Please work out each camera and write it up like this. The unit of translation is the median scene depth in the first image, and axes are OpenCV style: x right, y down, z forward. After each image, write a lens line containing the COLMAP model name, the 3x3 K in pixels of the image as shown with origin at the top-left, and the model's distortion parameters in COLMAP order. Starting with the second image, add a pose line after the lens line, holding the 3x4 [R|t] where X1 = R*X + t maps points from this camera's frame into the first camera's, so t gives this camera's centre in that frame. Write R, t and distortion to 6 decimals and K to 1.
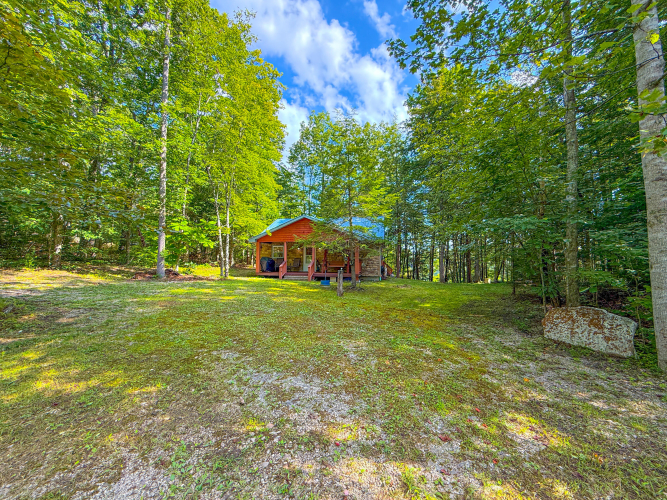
lens RADIAL K [[263.2, 0, 333.5], [0, 263.2, 250.0], [0, 0, 1]] dist [-0.001167, -0.000056]
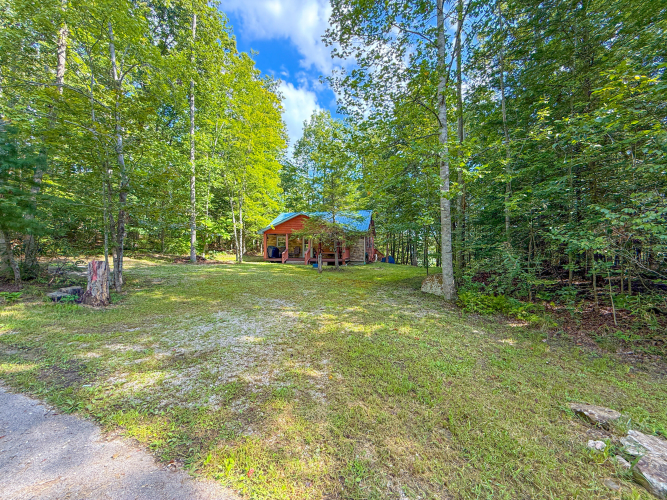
lens RADIAL K [[266.8, 0, 333.5], [0, 266.8, 250.0], [0, 0, 1]] dist [0.010330, -0.000086]
pose [[0.999149, -0.006479, -0.040743, 0.085539], [0.008356, 0.998903, 0.046077, -0.009650], [0.040400, -0.046378, 0.998107, -0.242940]]
